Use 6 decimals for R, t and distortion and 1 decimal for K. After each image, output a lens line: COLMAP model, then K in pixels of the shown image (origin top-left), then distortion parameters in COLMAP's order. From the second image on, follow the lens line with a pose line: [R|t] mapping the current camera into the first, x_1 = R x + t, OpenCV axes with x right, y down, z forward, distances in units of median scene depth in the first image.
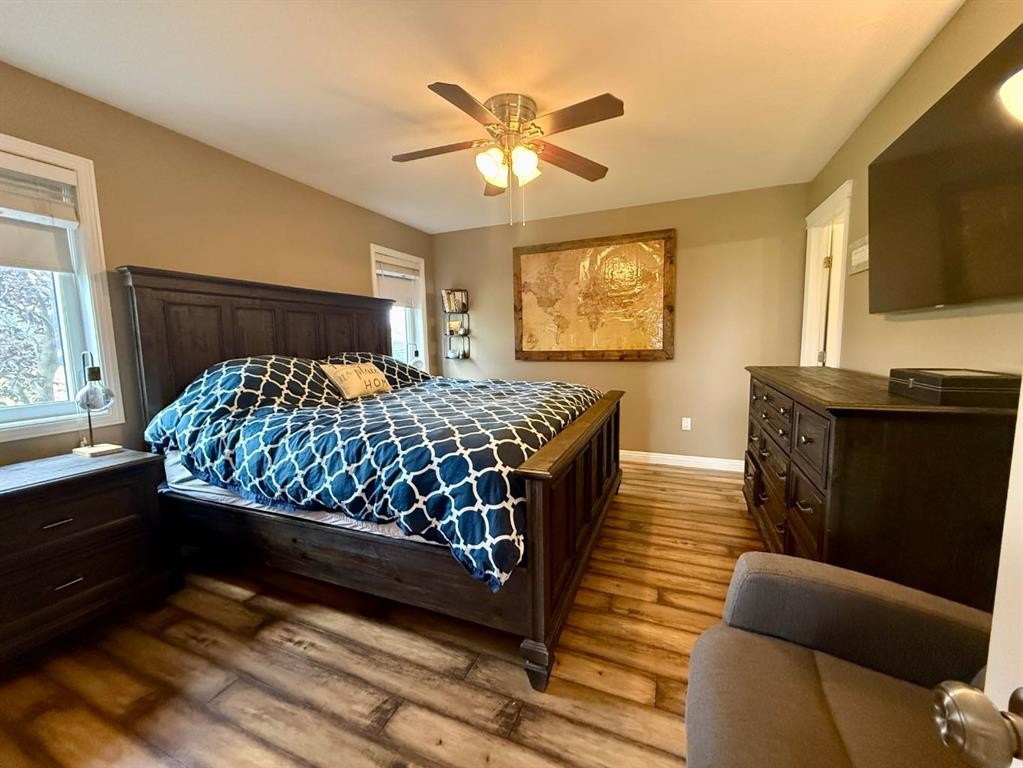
lens RADIAL K [[410.7, 0, 506.3], [0, 410.7, 383.9], [0, 0, 1]] dist [-0.000713, -0.000031]
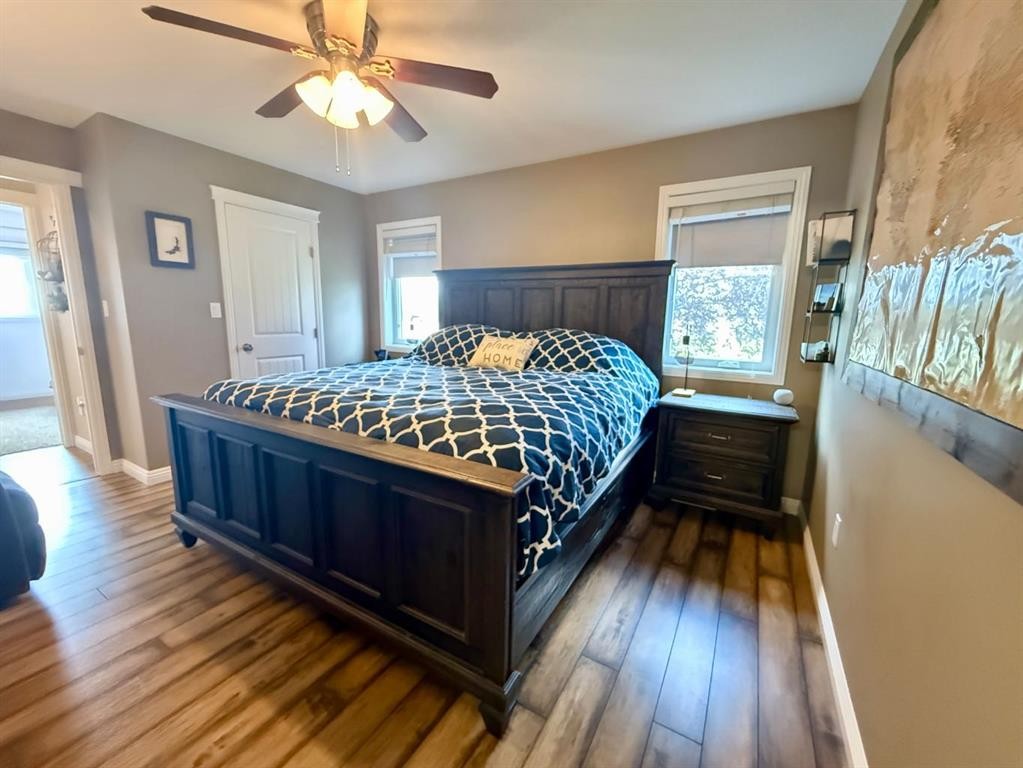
lens RADIAL K [[410.7, 0, 506.3], [0, 410.7, 383.9], [0, 0, 1]] dist [-0.000713, -0.000031]
pose [[-0.140321, 0.171110, -0.975208, 0.726385], [-0.126197, 0.973829, 0.189026, -0.145352], [0.982031, 0.149593, -0.115055, 1.259457]]
